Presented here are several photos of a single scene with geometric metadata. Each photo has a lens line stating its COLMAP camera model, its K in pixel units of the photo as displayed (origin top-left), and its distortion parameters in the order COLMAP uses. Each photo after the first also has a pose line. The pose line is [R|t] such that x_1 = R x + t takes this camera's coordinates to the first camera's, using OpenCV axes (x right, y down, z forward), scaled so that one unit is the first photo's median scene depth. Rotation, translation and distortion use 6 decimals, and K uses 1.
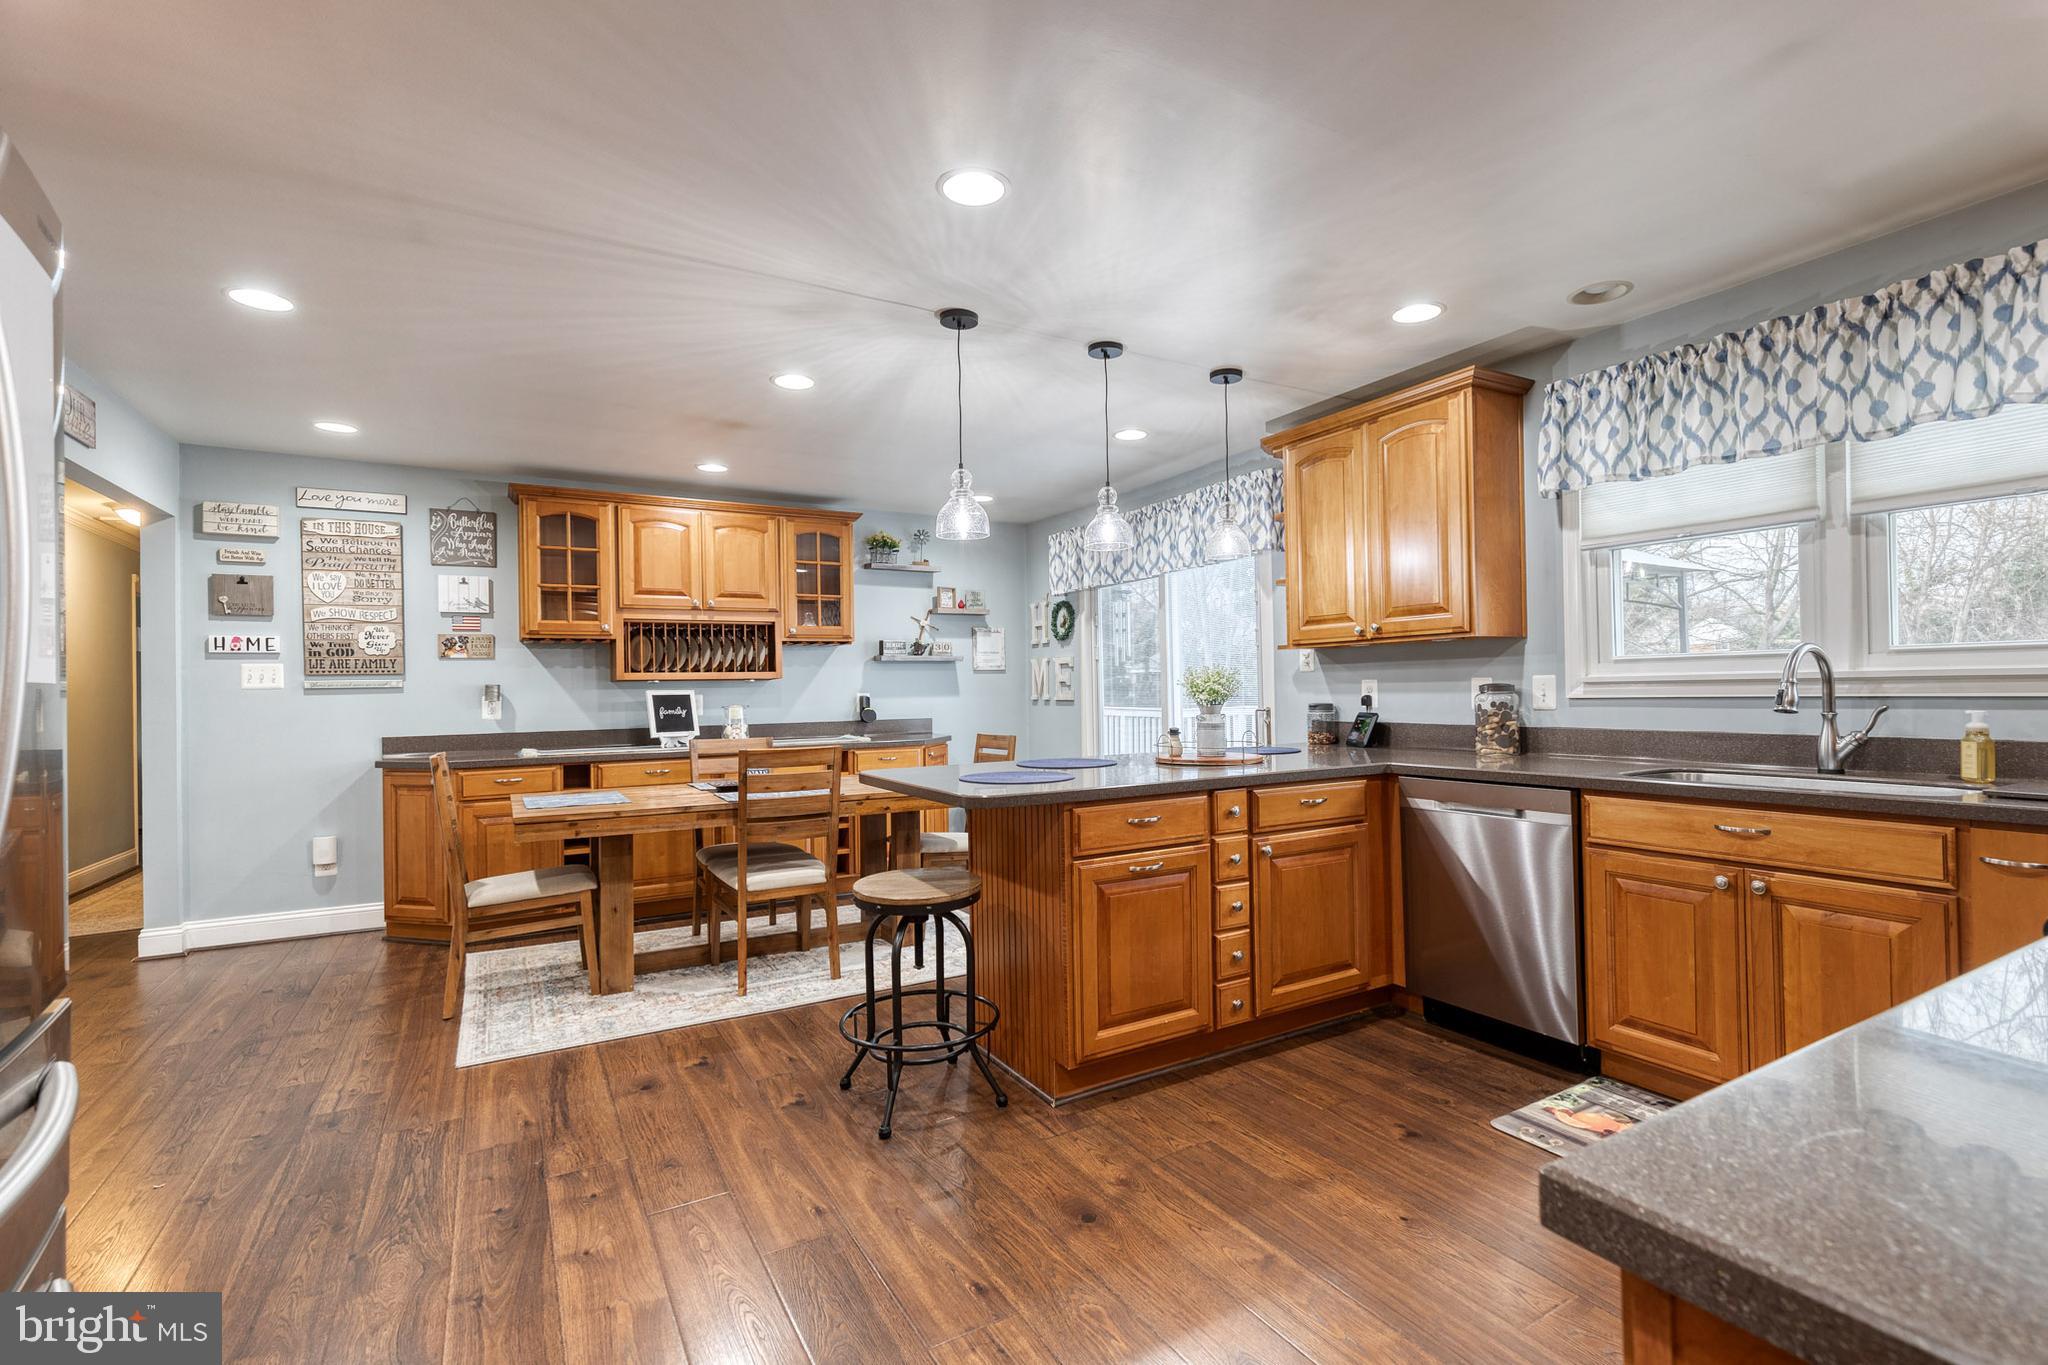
lens RADIAL K [[927.3, 0, 1023.3], [0, 927.3, 690.9], [0, 0, 1]] dist [-0.001670, -0.000081]
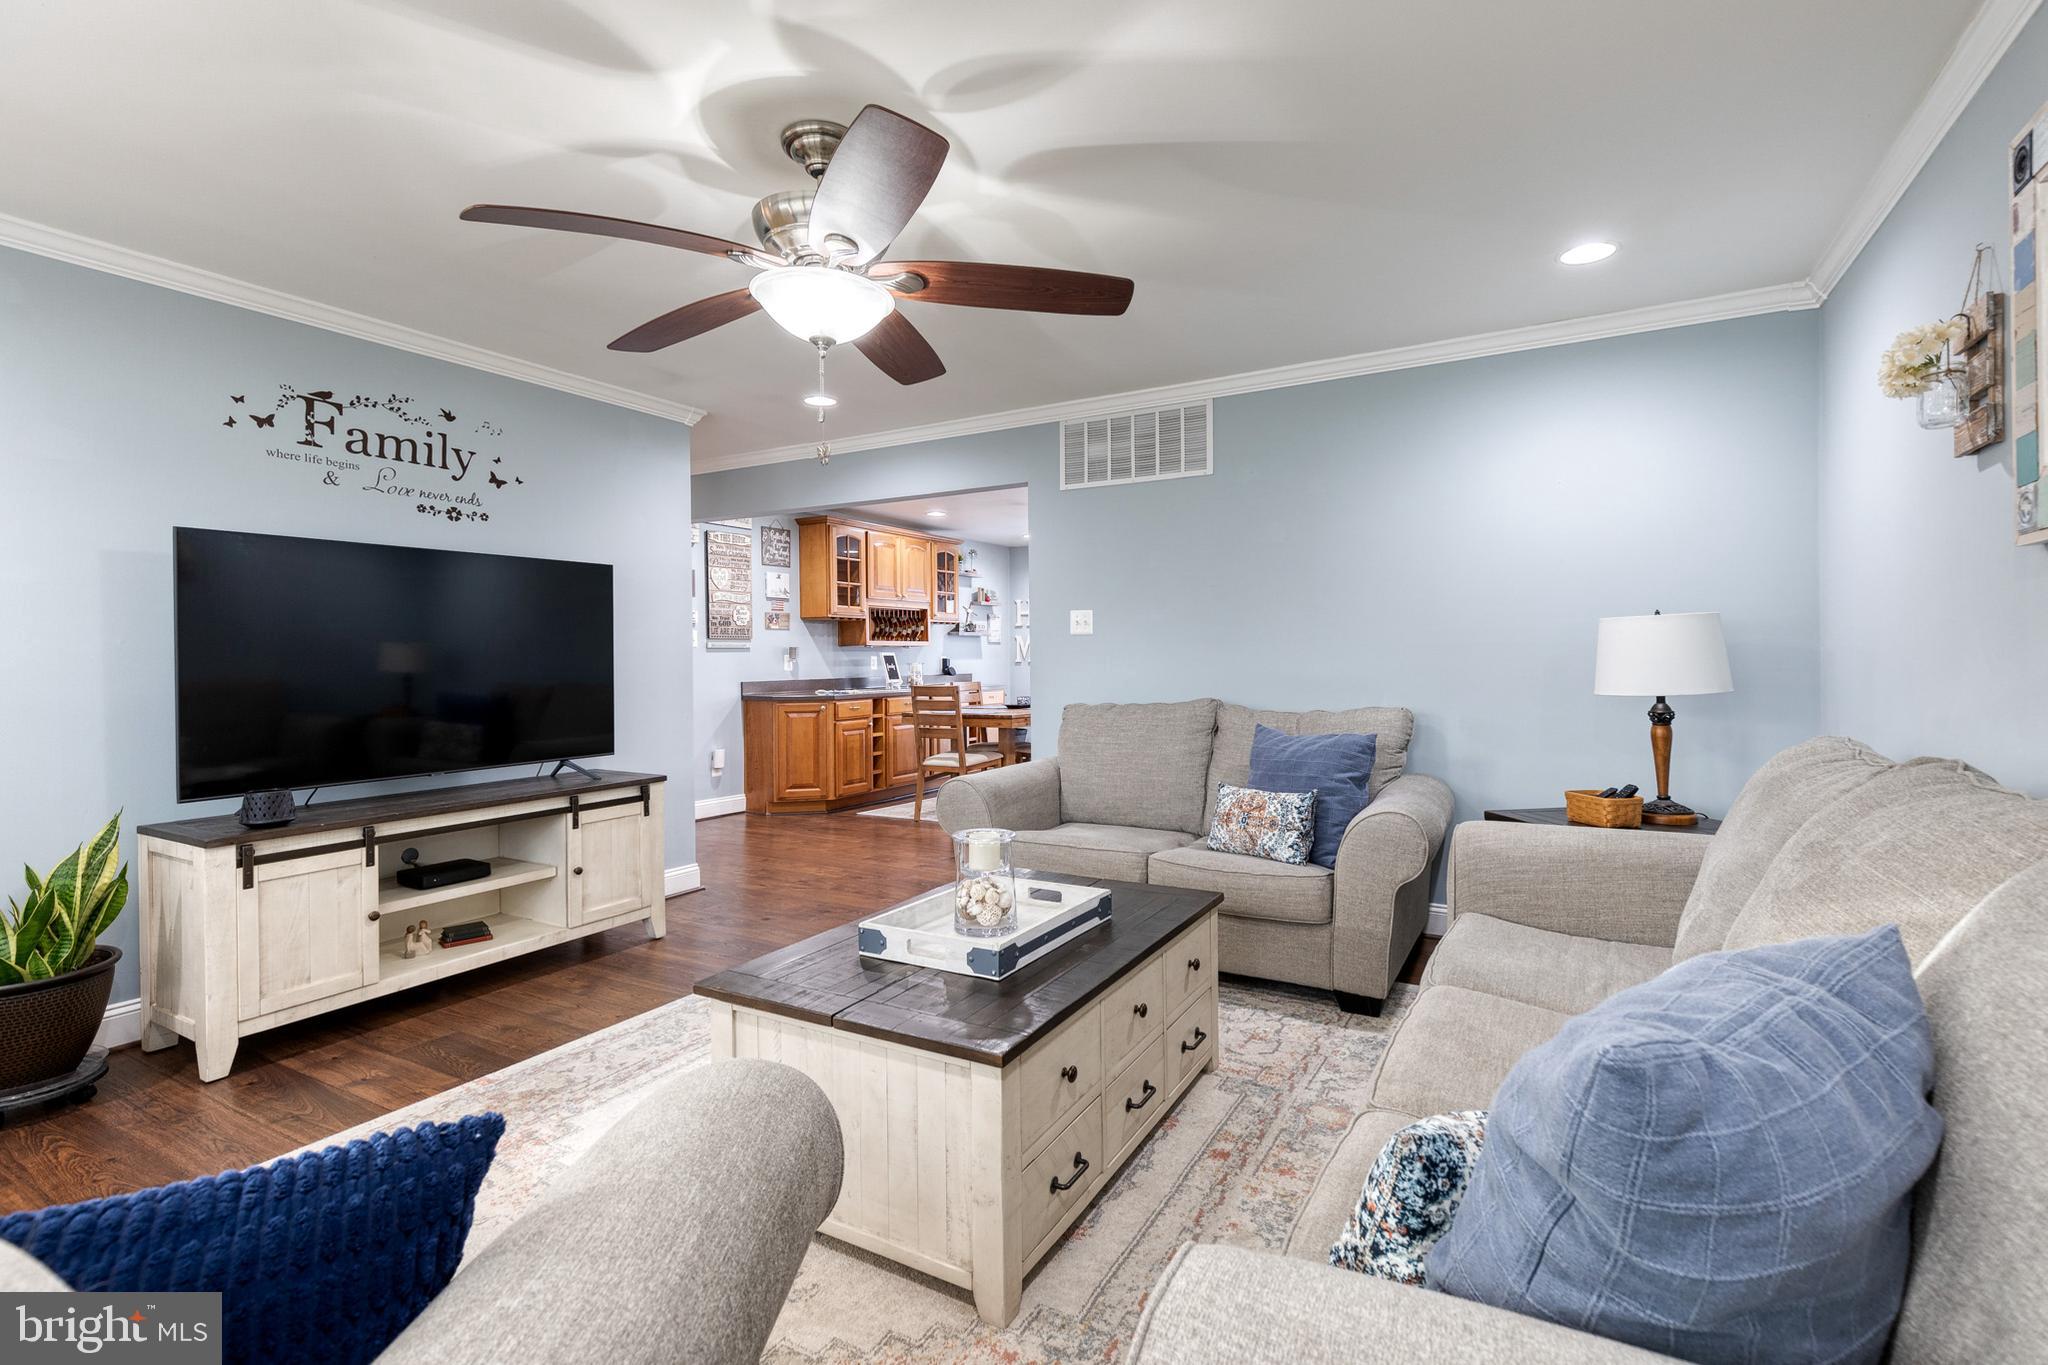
lens RADIAL K [[927.3, 0, 1027.3], [0, 927.3, 669.9], [0, 0, 1]] dist [-0.001670, -0.000081]
pose [[0.856061, 0.007579, 0.516819, -1.013986], [-0.015462, 0.999821, 0.010949, 0.007405], [-0.516643, -0.017364, 0.856025, -0.463317]]
